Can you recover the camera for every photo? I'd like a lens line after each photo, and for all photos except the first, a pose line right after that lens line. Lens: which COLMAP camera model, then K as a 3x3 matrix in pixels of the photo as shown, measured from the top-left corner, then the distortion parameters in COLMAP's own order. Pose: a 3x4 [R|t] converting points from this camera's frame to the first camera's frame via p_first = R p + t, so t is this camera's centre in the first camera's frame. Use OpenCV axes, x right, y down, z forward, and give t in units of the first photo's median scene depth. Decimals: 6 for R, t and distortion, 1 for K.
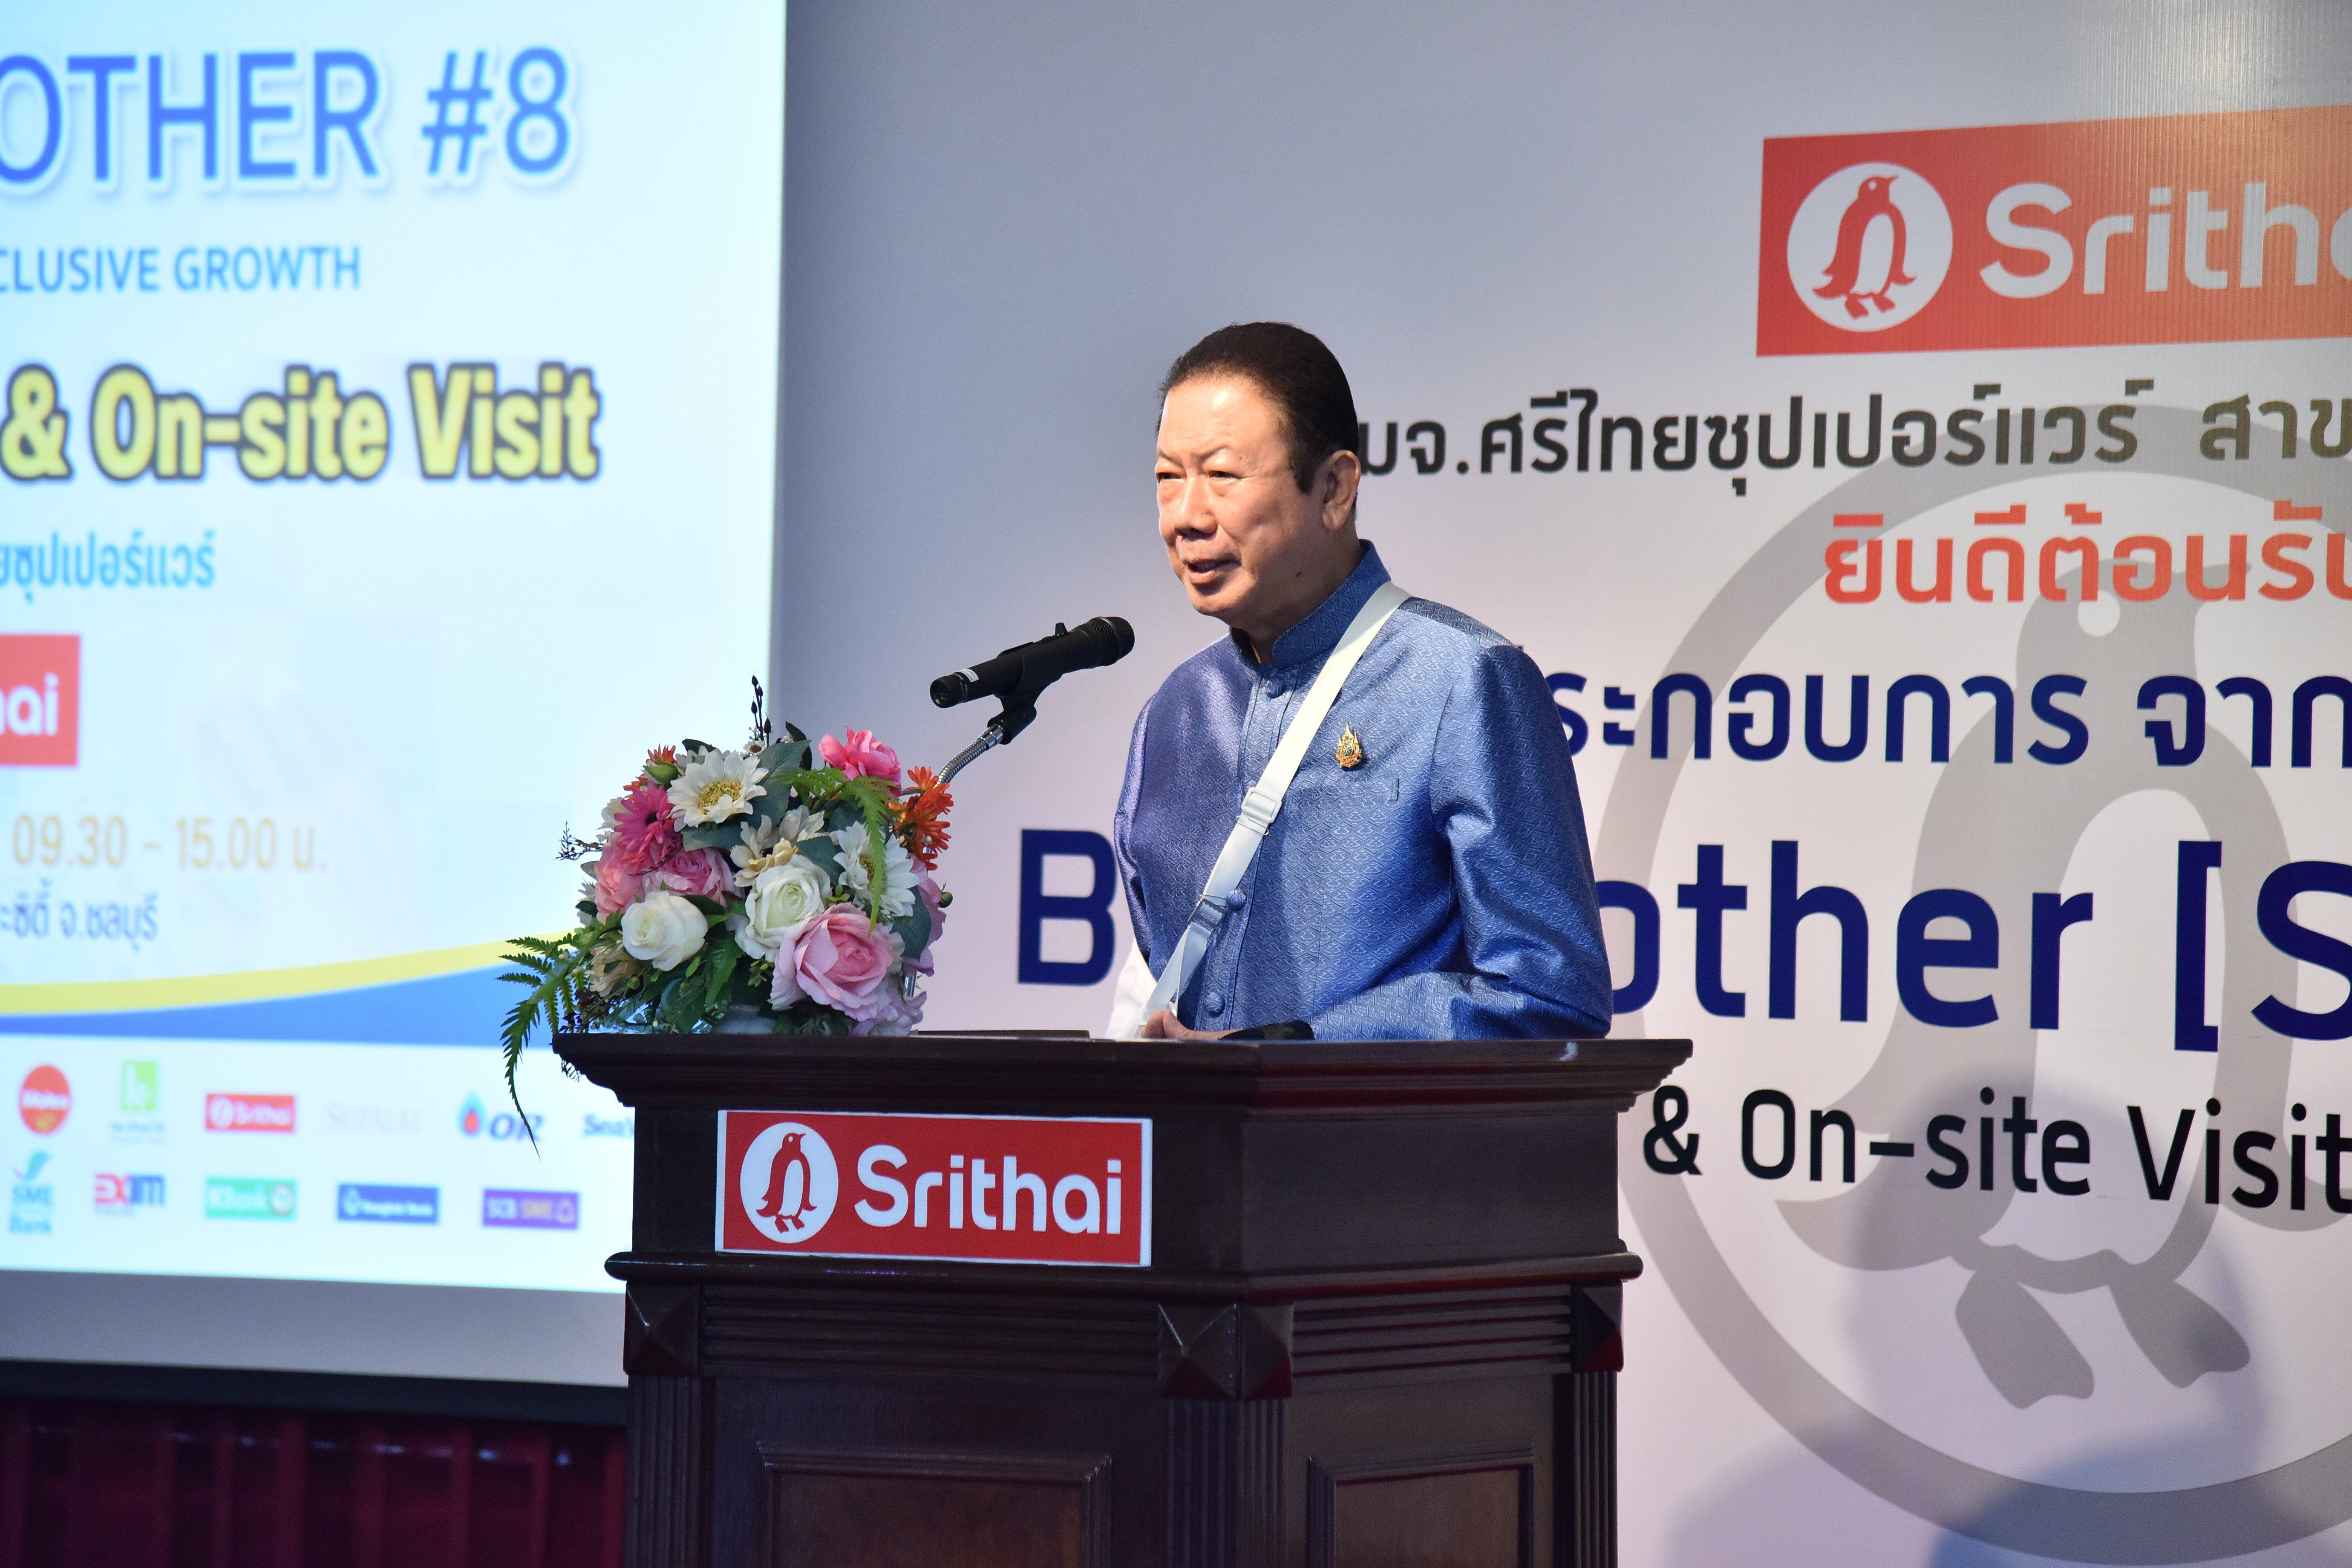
lens RADIAL K [[5355.3, 0, 1181.4], [0, 5355.3, 809.5], [0, 0, 1]] dist [0.740654, -0.055166]
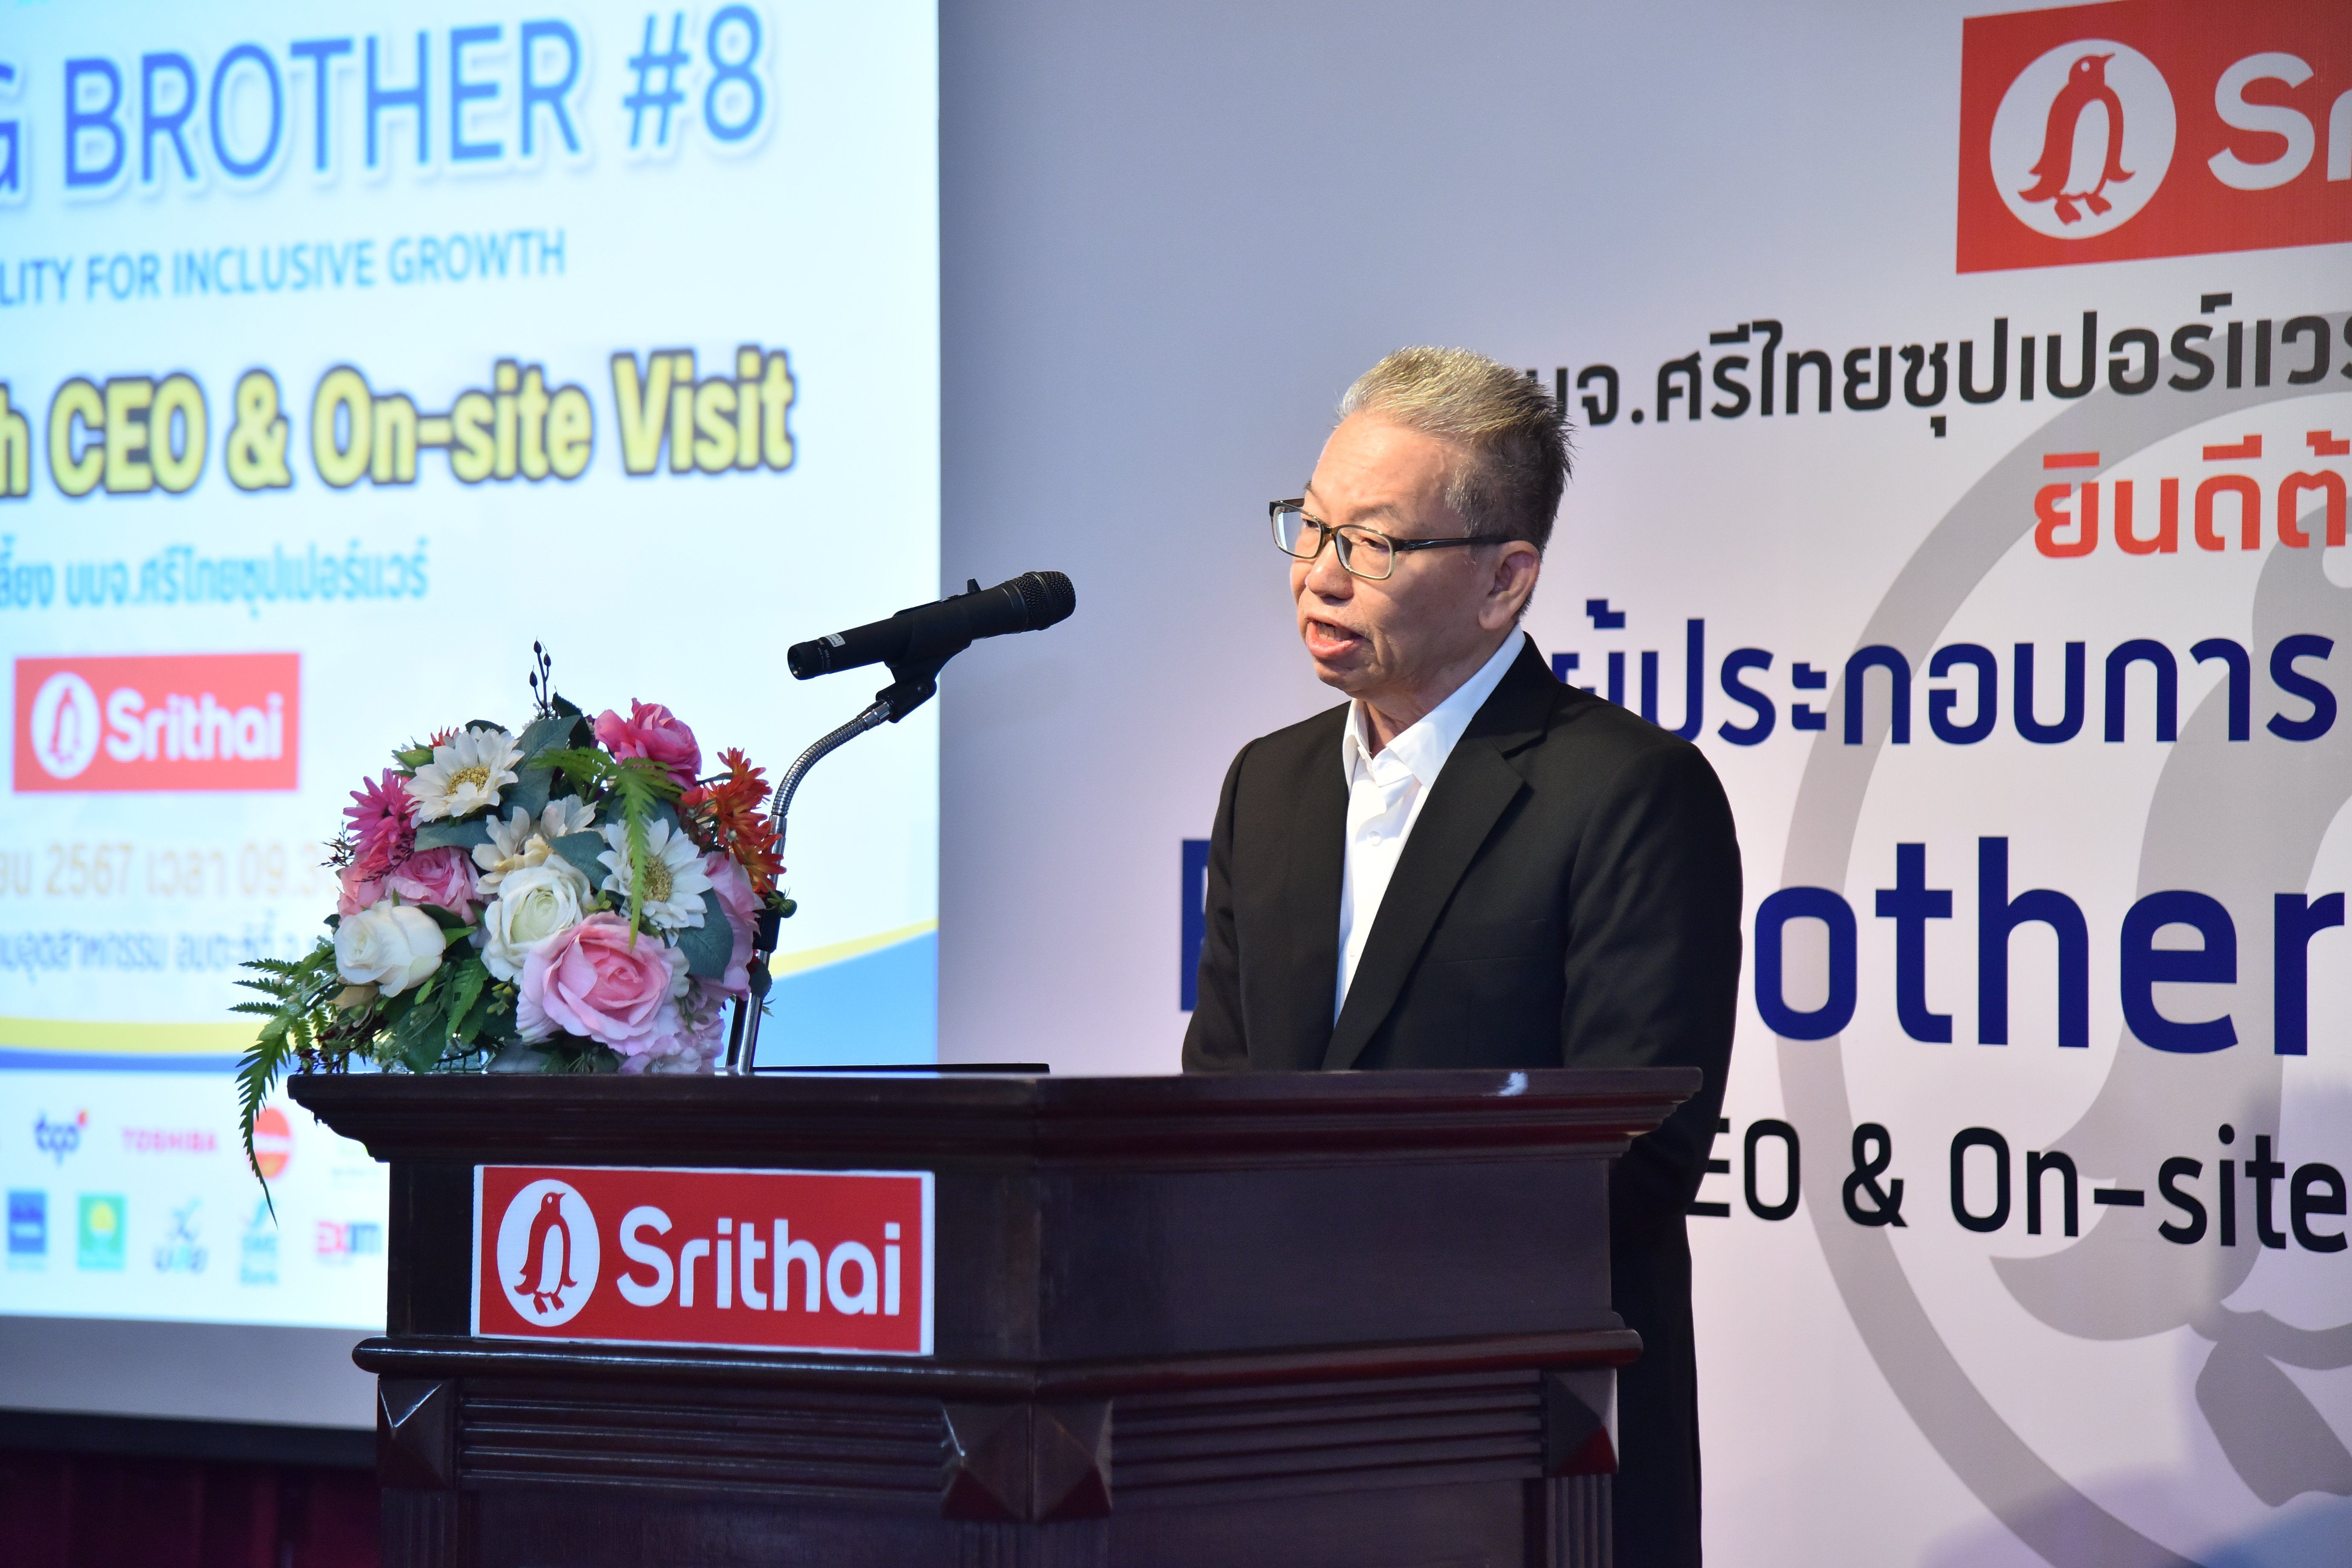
lens RADIAL K [[5355.3, 0, 1181.4], [0, 5355.3, 809.5], [0, 0, 1]] dist [0.740654, -0.055166]
pose [[0.993848, -0.013458, -0.109931, 0.078276], [0.012745, 0.999893, -0.007194, 0.005941], [0.110016, 0.005748, 0.993913, 0.126653]]
